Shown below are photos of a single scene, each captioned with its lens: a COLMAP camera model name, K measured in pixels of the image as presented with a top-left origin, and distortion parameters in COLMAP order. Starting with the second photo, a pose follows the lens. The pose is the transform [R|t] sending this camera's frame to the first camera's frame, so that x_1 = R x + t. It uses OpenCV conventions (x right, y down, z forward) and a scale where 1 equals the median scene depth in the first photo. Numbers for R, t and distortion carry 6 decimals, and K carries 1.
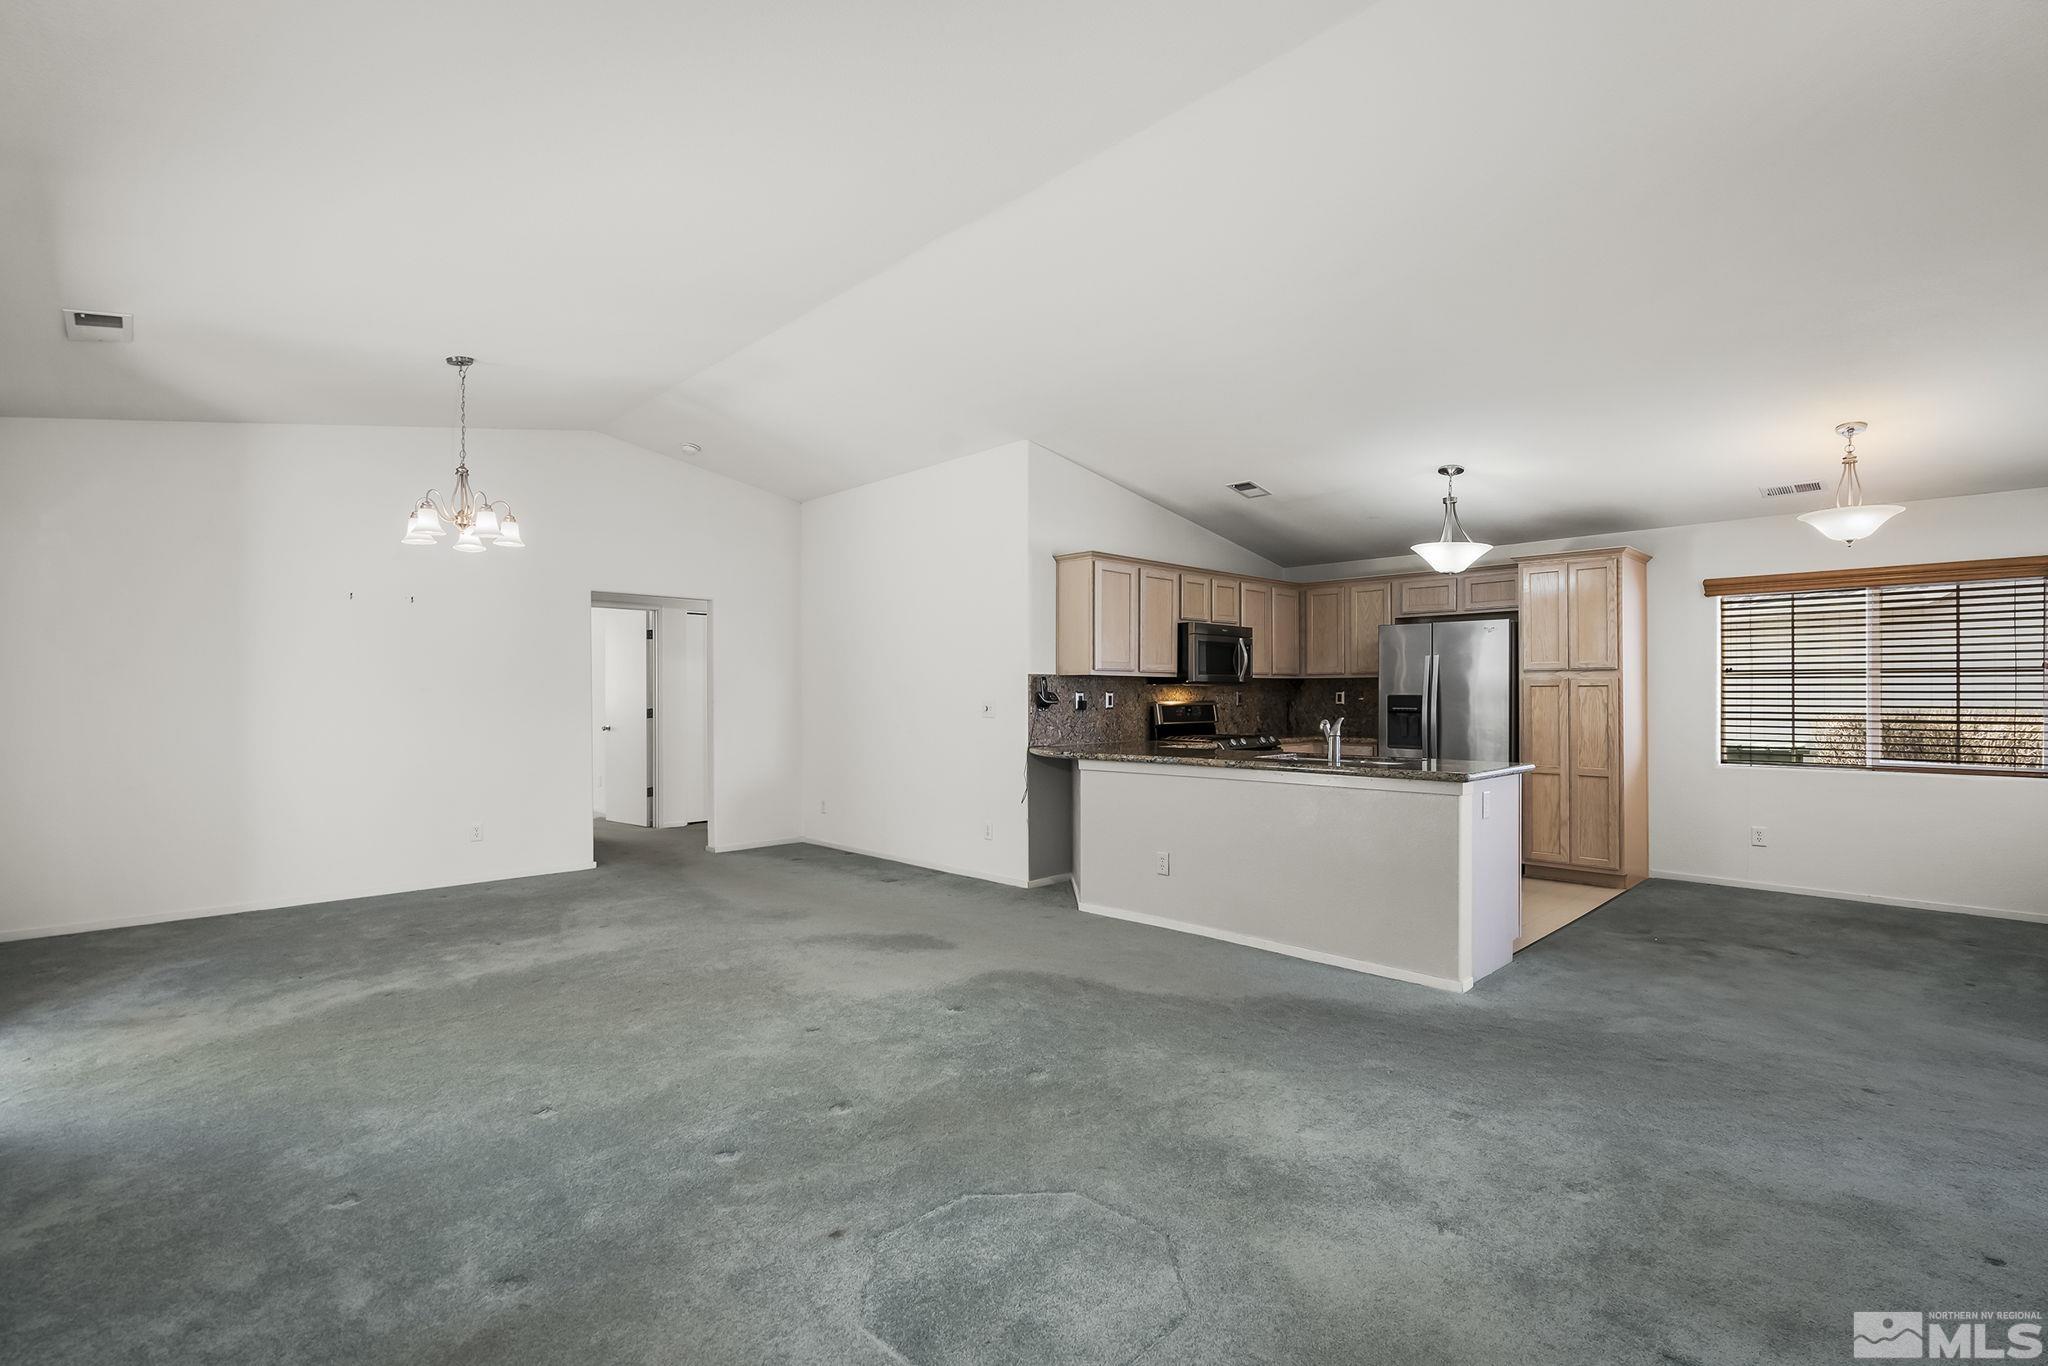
lens RADIAL K [[942.6, 0, 1023.8], [0, 942.6, 694.0], [0, 0, 1]] dist [0.002295, 0.000704]
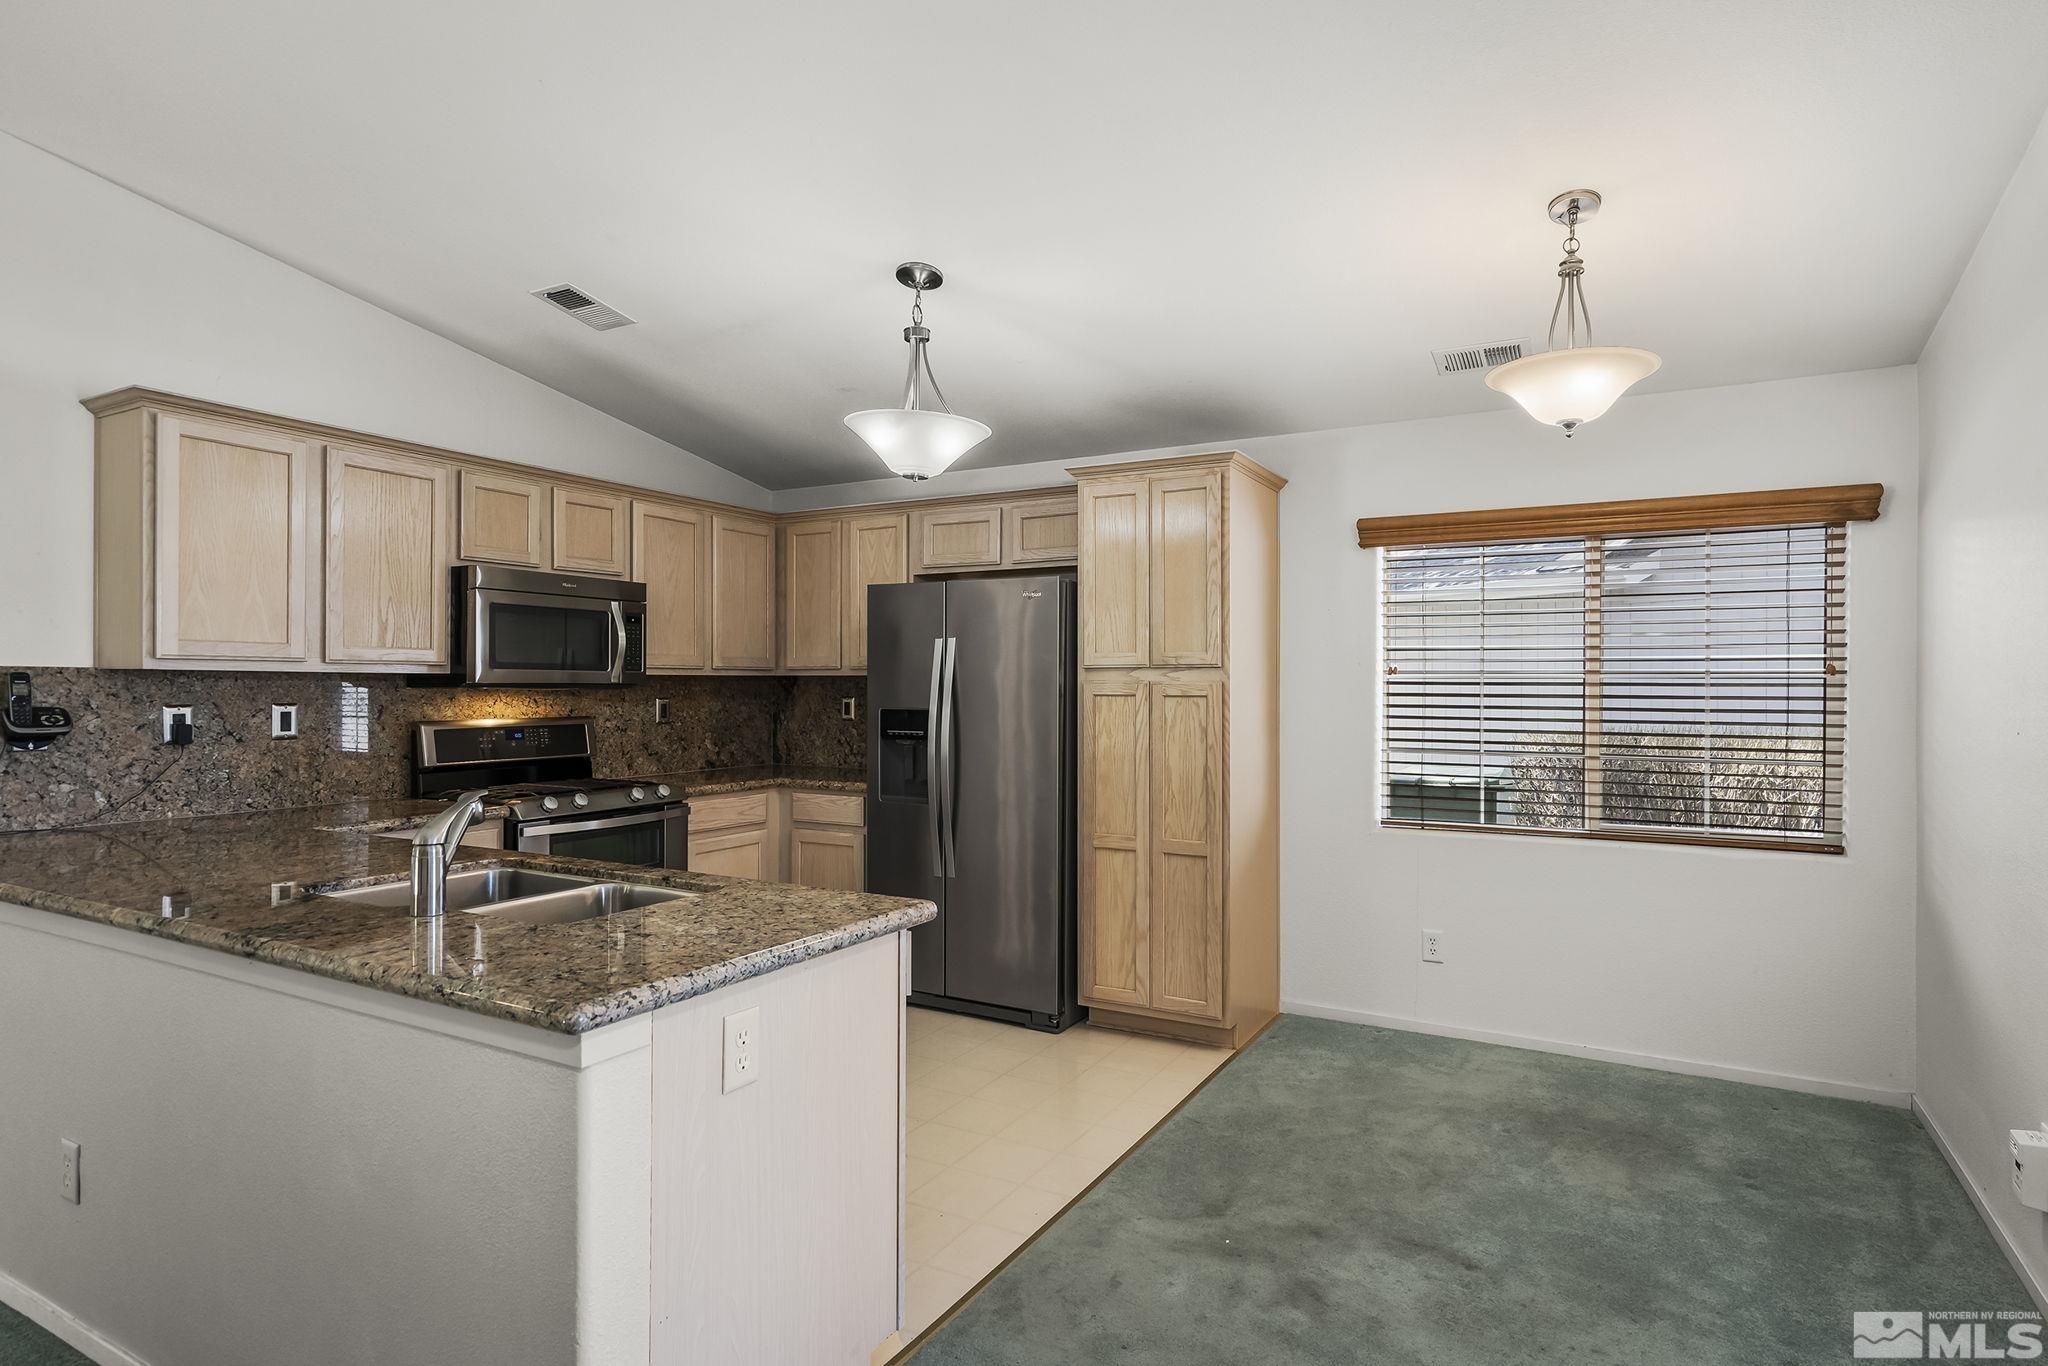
lens RADIAL K [[1090.4, 0, 1021.1], [0, 1090.4, 685.6], [0, 0, 1]] dist [-0.001150, 0.001552]
pose [[0.961935, 0.004300, 0.273244, 0.309106], [-0.004466, 0.999990, -0.000012, -0.013526], [-0.273241, -0.001208, 0.961945, 0.371382]]
